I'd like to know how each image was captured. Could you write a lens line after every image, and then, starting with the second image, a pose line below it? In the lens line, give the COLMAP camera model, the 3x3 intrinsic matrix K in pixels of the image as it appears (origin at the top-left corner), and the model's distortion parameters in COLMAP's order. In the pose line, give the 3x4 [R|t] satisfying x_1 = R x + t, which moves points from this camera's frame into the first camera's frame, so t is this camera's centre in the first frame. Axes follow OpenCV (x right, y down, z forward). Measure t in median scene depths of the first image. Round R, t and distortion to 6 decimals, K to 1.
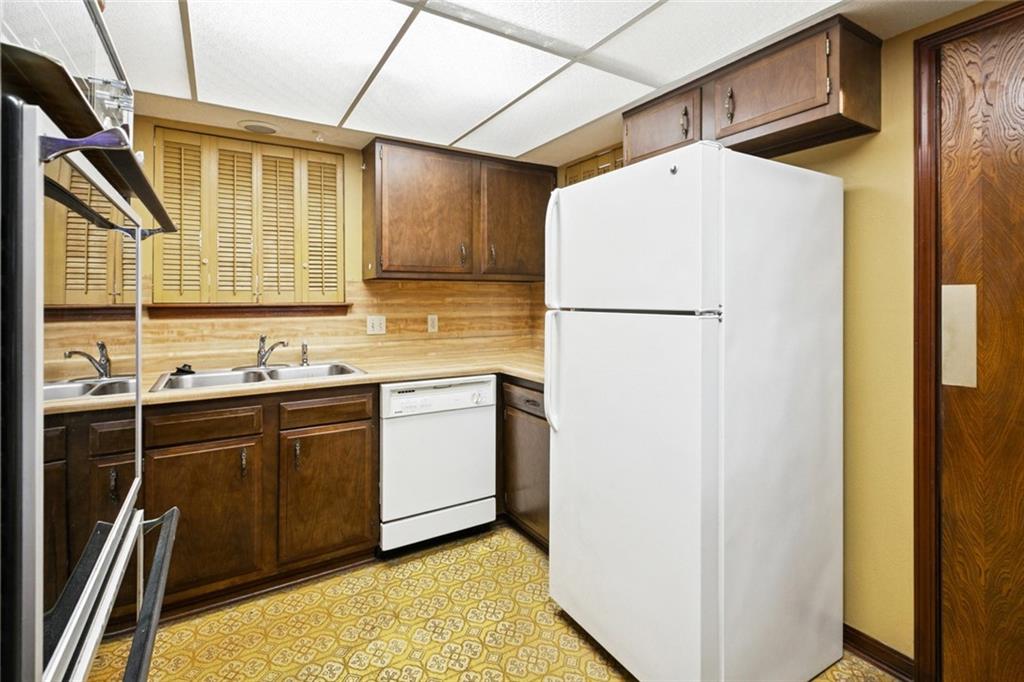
lens RADIAL K [[463.7, 0, 501.9], [0, 463.7, 297.3], [0, 0, 1]] dist [-0.004185, -0.000391]
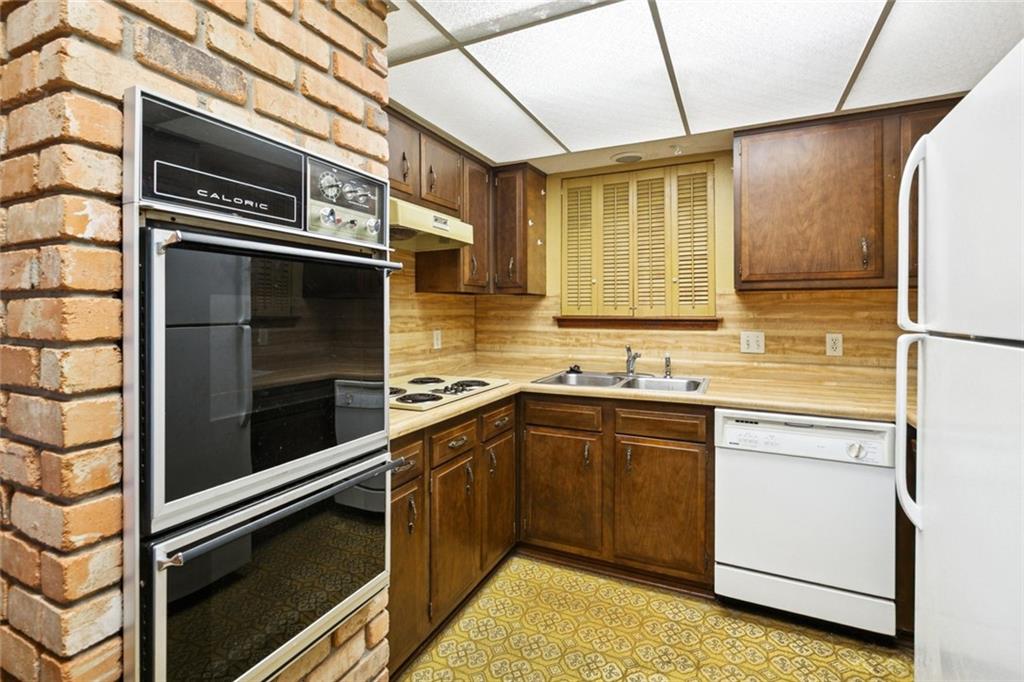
lens RADIAL K [[463.7, 0, 521.0], [0, 463.7, 309.9], [0, 0, 1]] dist [-0.004185, -0.000391]
pose [[0.559496, -0.000231, -0.828833, 0.252507], [0.003075, 0.999994, 0.001797, -0.006015], [0.828827, -0.003554, 0.559493, 0.167125]]
